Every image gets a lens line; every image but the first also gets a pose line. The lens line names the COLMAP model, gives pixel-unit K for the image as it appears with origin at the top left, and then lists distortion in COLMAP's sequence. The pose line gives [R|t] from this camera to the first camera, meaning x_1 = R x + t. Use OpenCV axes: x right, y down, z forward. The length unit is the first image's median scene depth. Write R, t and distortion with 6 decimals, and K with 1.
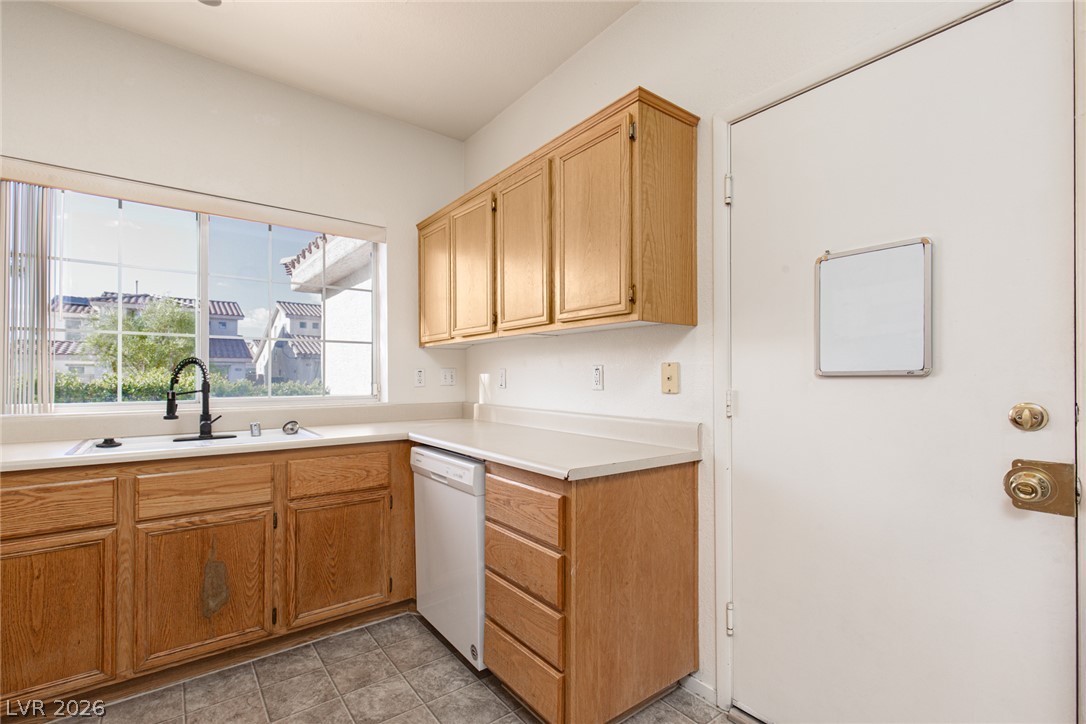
lens RADIAL K [[492.0, 0, 543.4], [0, 492.0, 374.2], [0, 0, 1]] dist [0.009345, -0.001946]
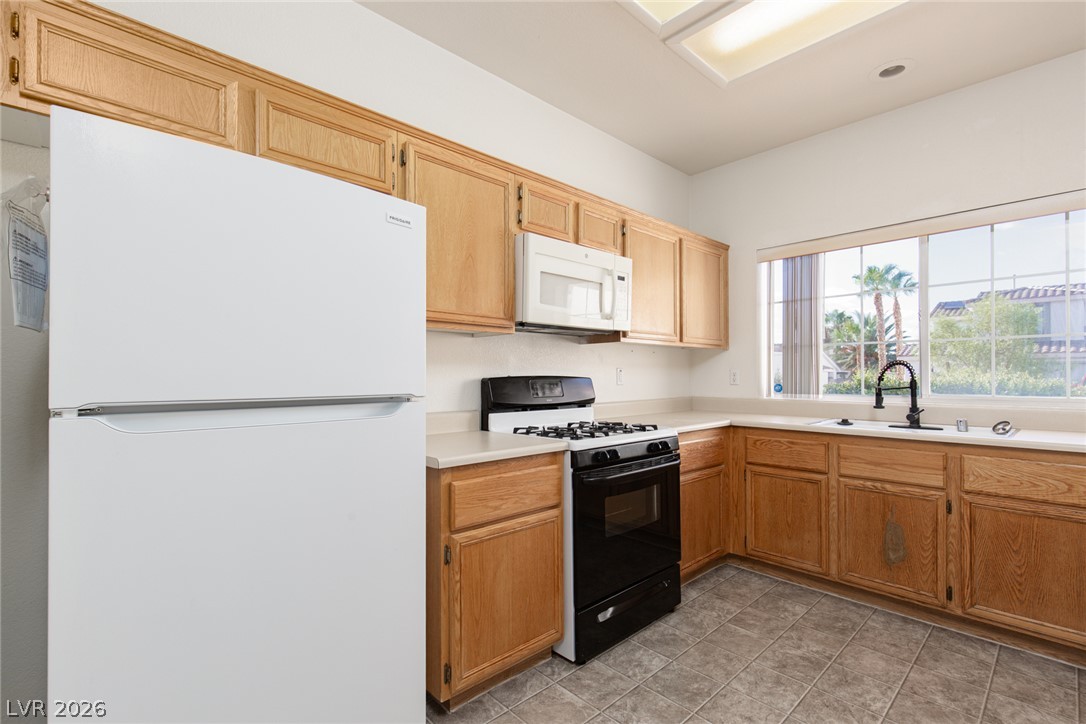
lens RADIAL K [[492.0, 0, 543.6], [0, 492.0, 369.4], [0, 0, 1]] dist [0.009345, -0.001946]
pose [[0.100462, -0.012383, -0.994864, 0.462547], [0.005791, 0.999913, -0.011861, -0.001364], [0.994924, -0.004570, 0.100525, -0.008274]]
